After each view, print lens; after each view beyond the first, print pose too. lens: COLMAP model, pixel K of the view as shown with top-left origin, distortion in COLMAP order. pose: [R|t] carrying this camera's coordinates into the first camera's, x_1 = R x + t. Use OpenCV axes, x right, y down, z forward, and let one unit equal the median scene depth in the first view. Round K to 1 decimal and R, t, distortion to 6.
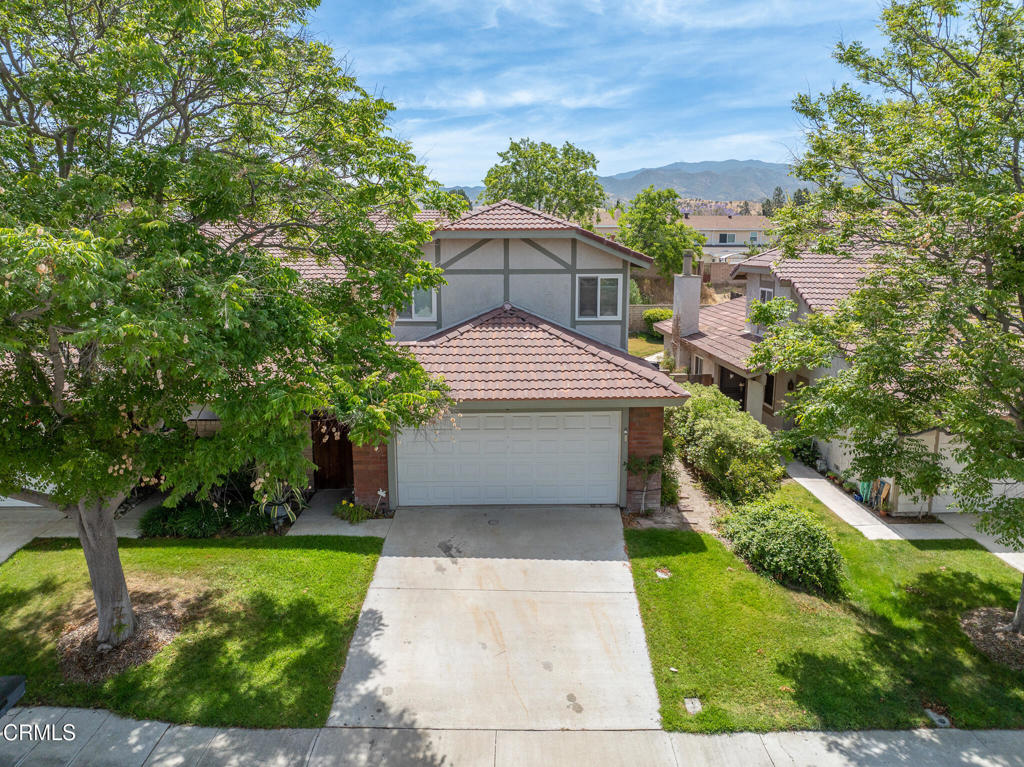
lens RADIAL K [[715.7, 0, 512.0], [0, 715.7, 383.5], [0, 0, 1]] dist [-0.039175, -0.002442]
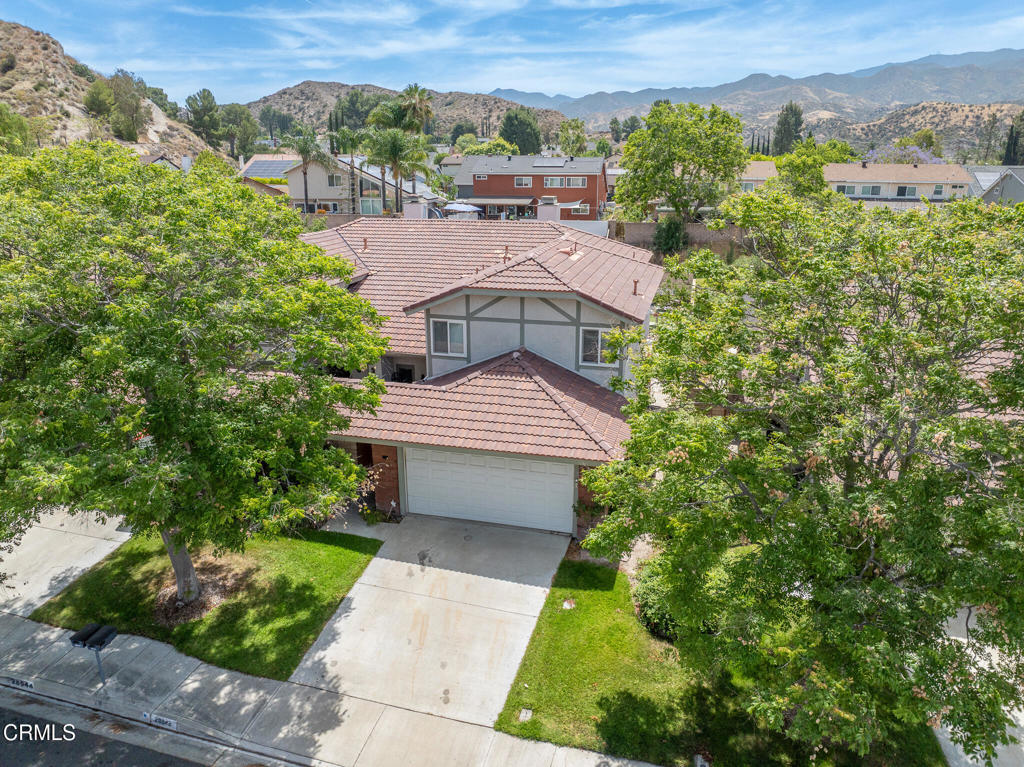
lens RADIAL K [[703.9, 0, 512.0], [0, 703.9, 383.5], [0, 0, 1]] dist [-0.066586, -0.000283]
pose [[0.961275, 0.083661, -0.262587, 0.457311], [-0.051260, 0.990460, 0.127912, -0.317321], [0.270783, -0.109498, 0.956393, -0.214653]]
